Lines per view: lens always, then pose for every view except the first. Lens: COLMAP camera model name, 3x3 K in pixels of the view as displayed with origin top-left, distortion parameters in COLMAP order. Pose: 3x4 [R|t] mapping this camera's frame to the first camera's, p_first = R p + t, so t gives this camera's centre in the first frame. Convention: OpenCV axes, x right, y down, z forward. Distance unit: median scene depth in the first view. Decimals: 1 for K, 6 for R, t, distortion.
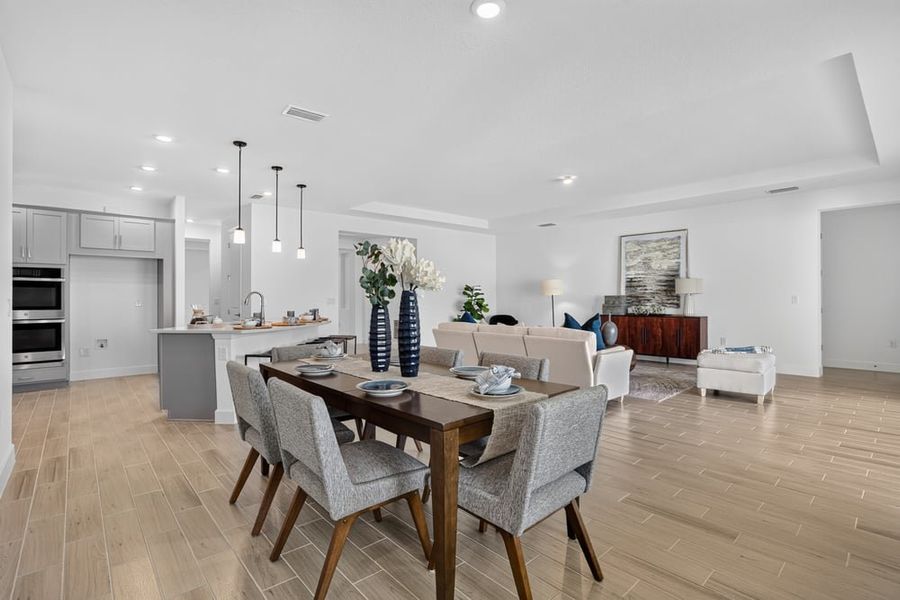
lens RADIAL K [[431.8, 0, 450.0], [0, 431.8, 300.0], [0, 0, 1]] dist [-0.019623, 0.000146]
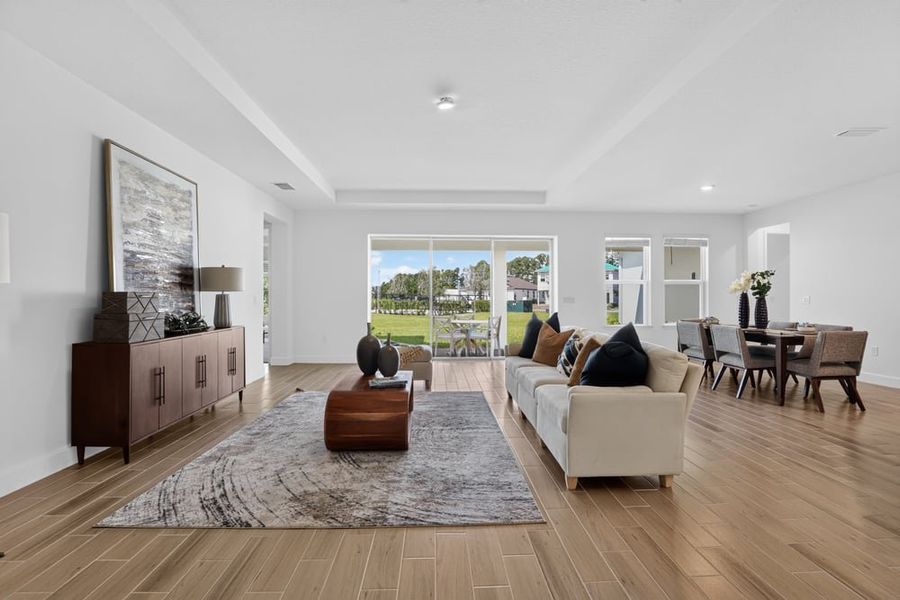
lens RADIAL K [[411.3, 0, 451.8], [0, 411.3, 297.9], [0, 0, 1]] dist [-0.023526, 0.000603]
pose [[-0.770984, 0.004615, 0.636838, -0.080613], [0.009670, 0.999943, 0.004460, -0.004469], [-0.636781, 0.009597, -0.770985, 1.172235]]
